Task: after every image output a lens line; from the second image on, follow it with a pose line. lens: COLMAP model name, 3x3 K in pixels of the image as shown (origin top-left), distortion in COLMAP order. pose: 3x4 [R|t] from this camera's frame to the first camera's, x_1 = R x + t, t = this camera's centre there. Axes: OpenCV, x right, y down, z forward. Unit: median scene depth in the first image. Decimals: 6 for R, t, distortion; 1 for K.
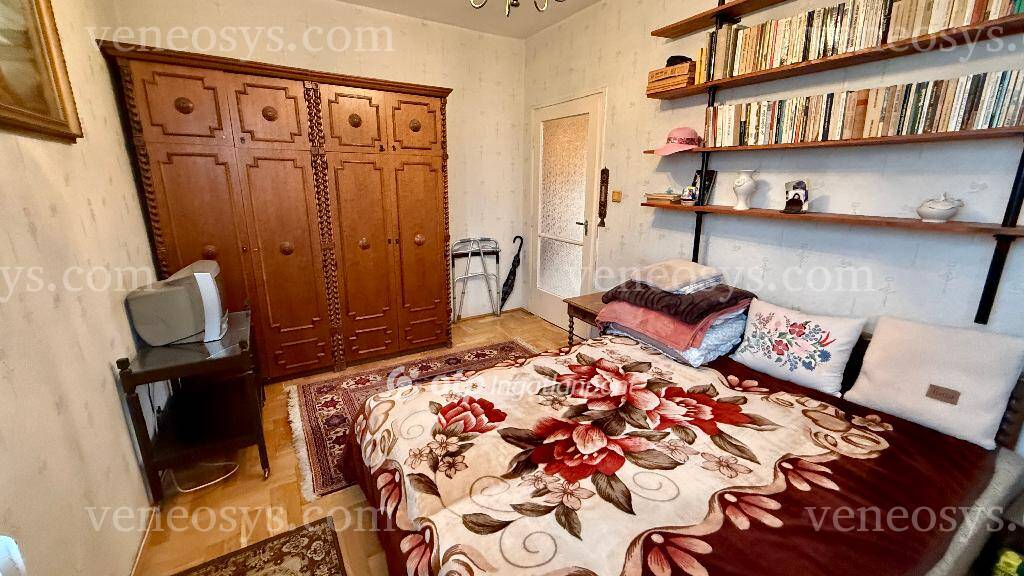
lens RADIAL K [[407.8, 0, 514.2], [0, 407.8, 284.7], [0, 0, 1]] dist [0.001612, 0.000981]
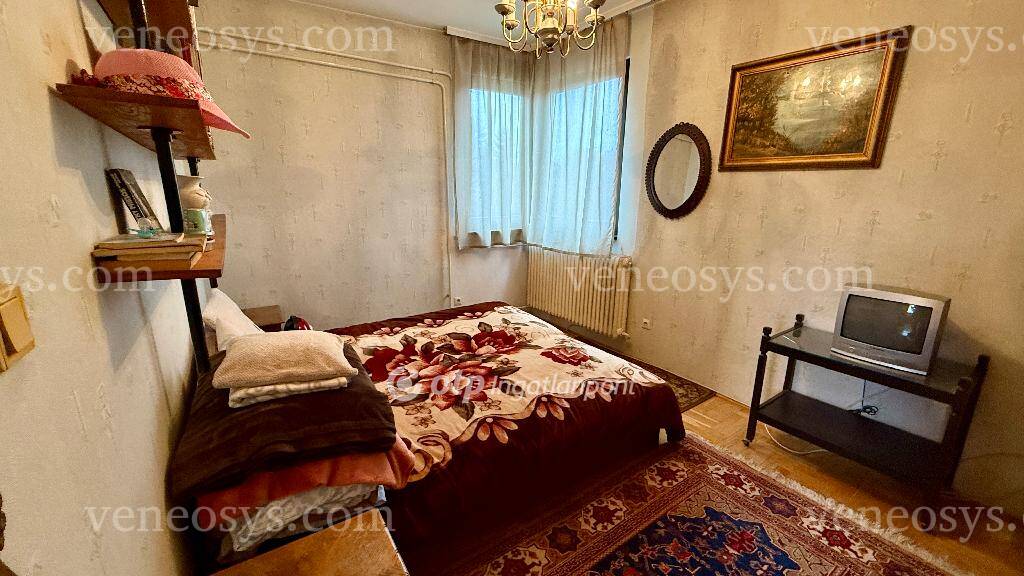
lens RADIAL K [[407.8, 0, 510.7], [0, 407.8, 286.7], [0, 0, 1]] dist [0.001612, 0.000981]
pose [[-0.998411, 0.001518, -0.056338, 0.172778], [-0.025178, 0.882322, 0.469972, -0.580576], [0.050422, 0.470643, -0.880882, 2.212659]]
